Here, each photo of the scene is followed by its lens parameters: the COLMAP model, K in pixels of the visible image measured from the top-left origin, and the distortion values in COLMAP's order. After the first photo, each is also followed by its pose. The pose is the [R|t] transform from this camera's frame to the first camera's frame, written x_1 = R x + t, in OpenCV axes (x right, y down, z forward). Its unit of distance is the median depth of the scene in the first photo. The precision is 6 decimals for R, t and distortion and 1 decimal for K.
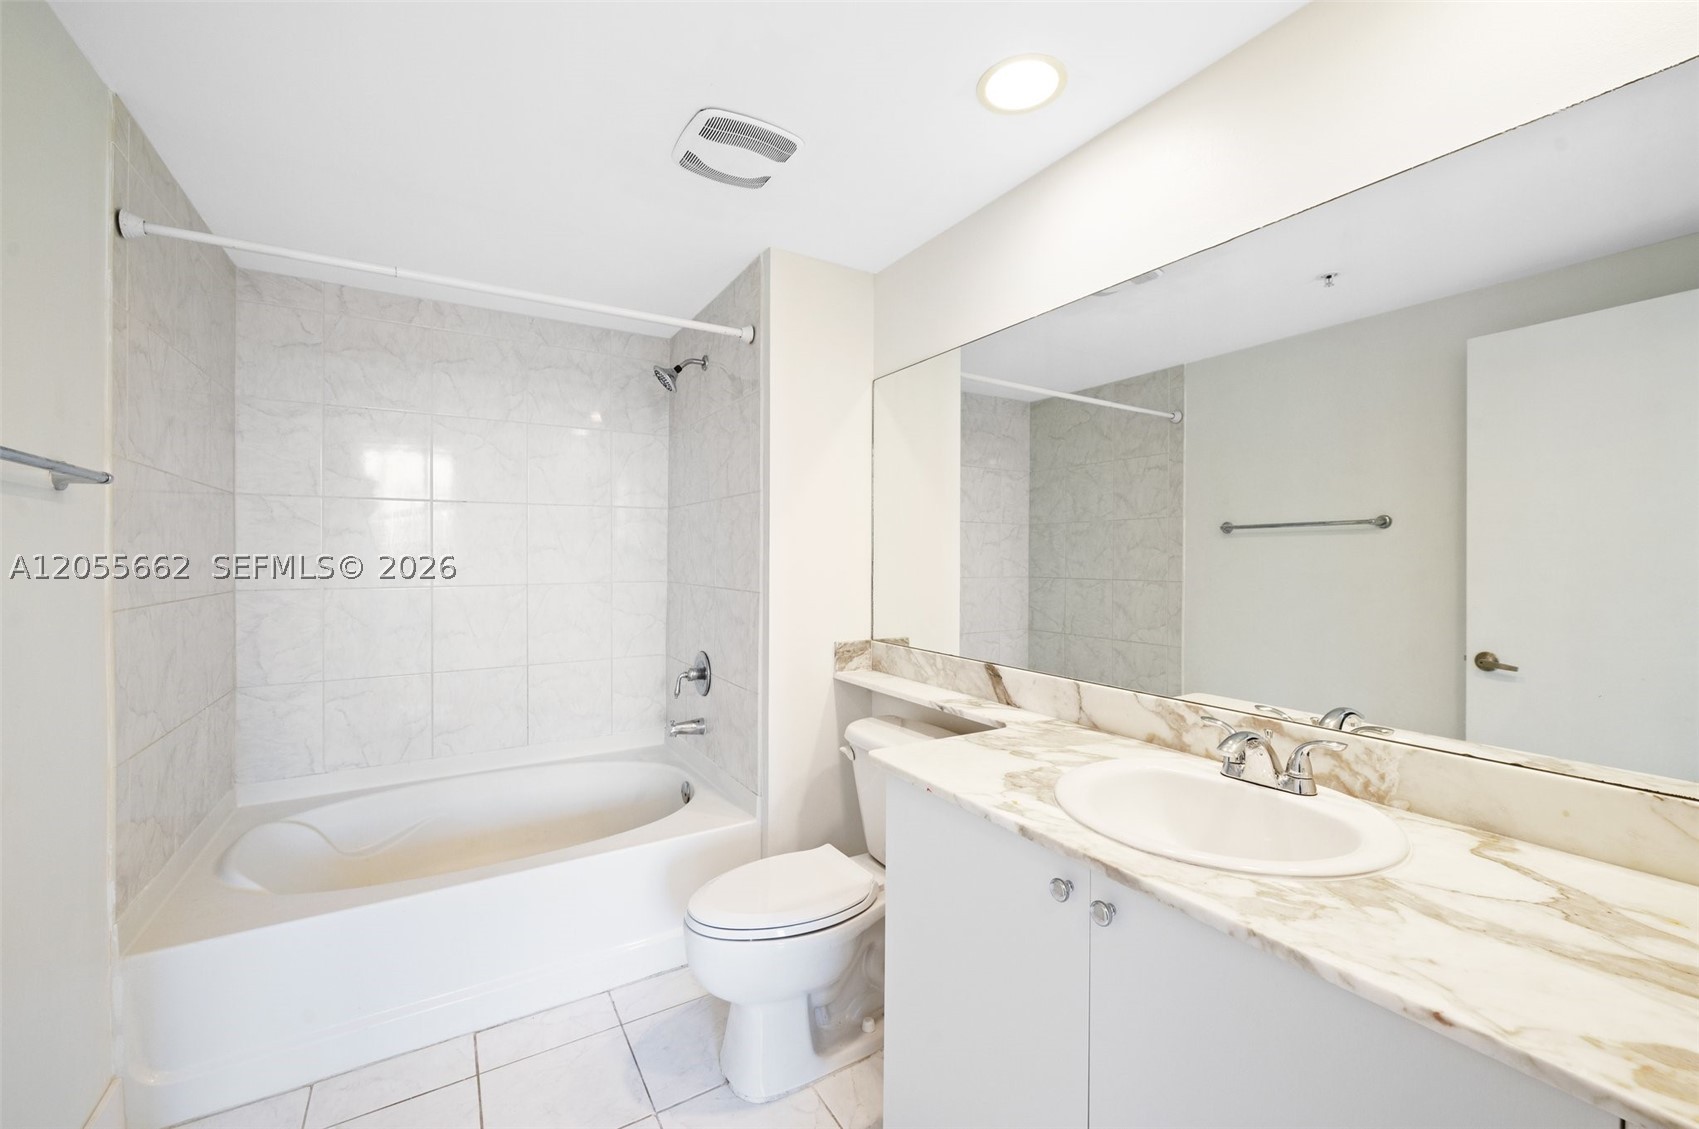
lens RADIAL K [[688.3, 0, 862.8], [0, 688.3, 563.0], [0, 0, 1]] dist [-0.003372, -0.000391]
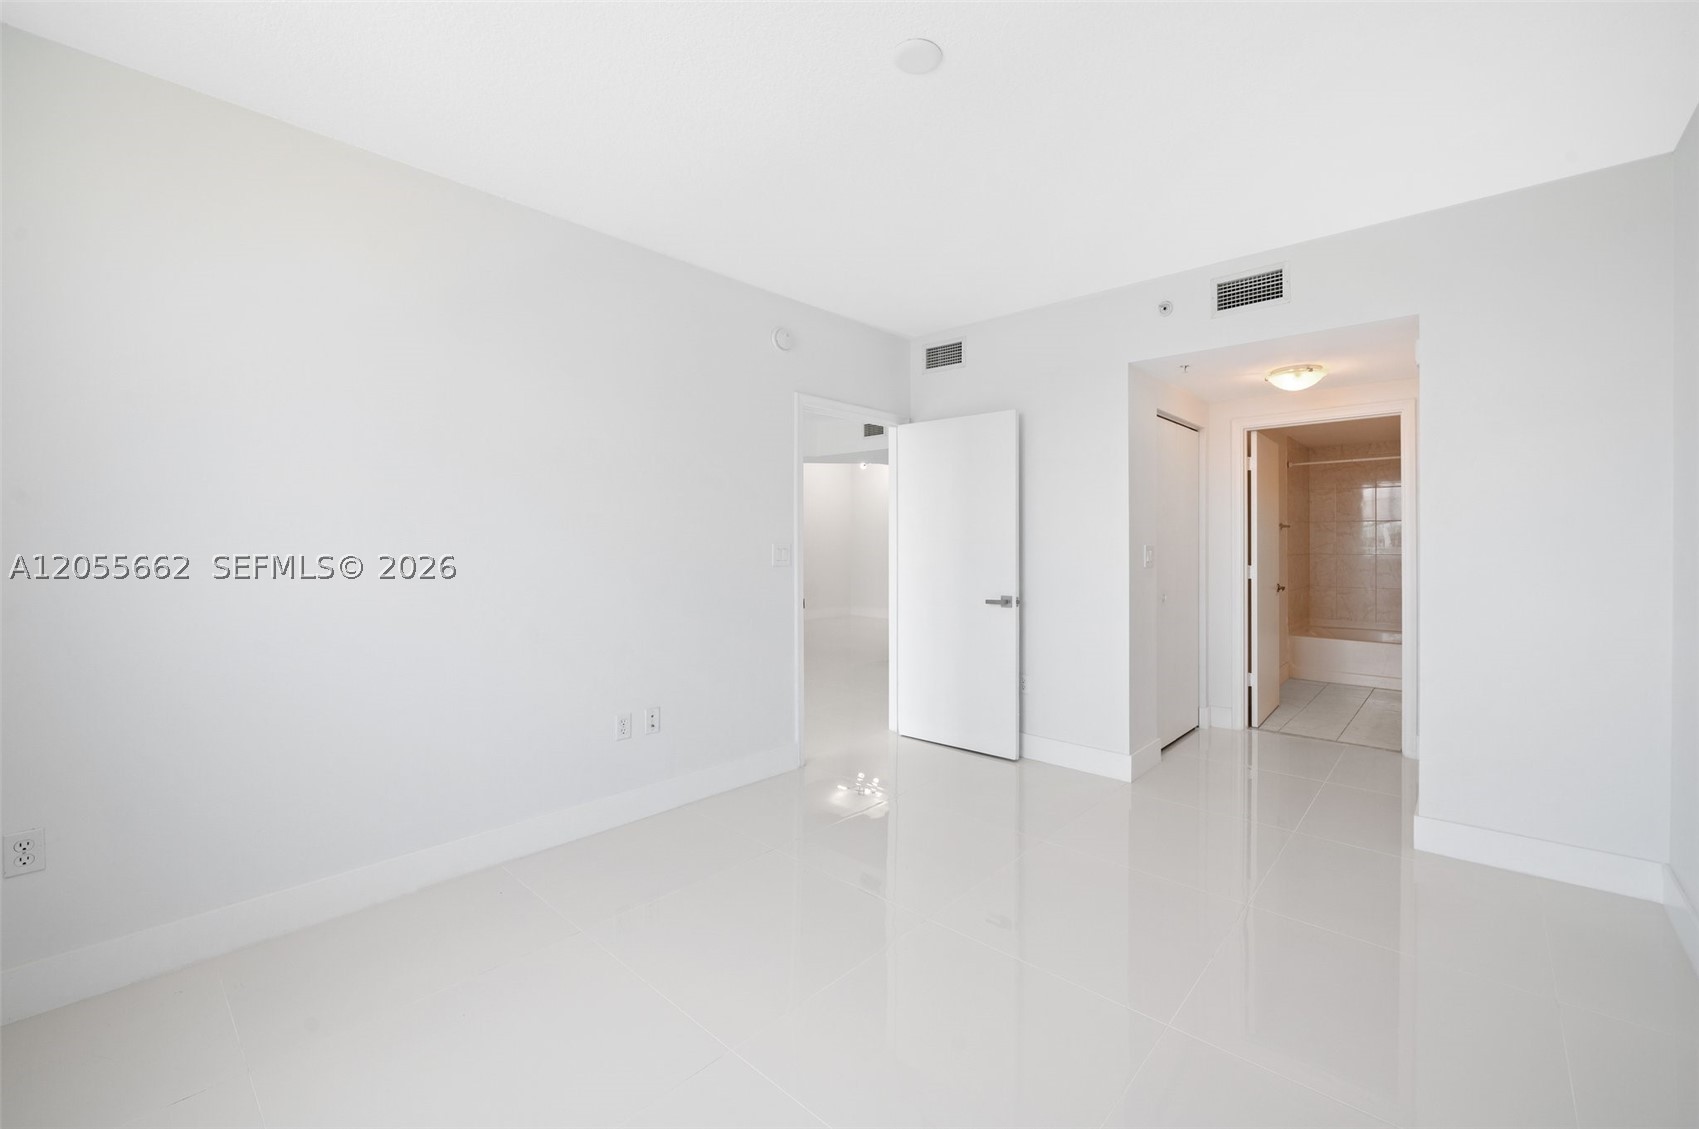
lens RADIAL K [[688.3, 0, 864.9], [0, 688.3, 555.3], [0, 0, 1]] dist [-0.003372, -0.000391]
pose [[0.273507, 0.001400, -0.961869, 1.359389], [0.001038, 0.999998, 0.001750, 0.032422], [0.961869, -0.001477, 0.273505, -1.590925]]
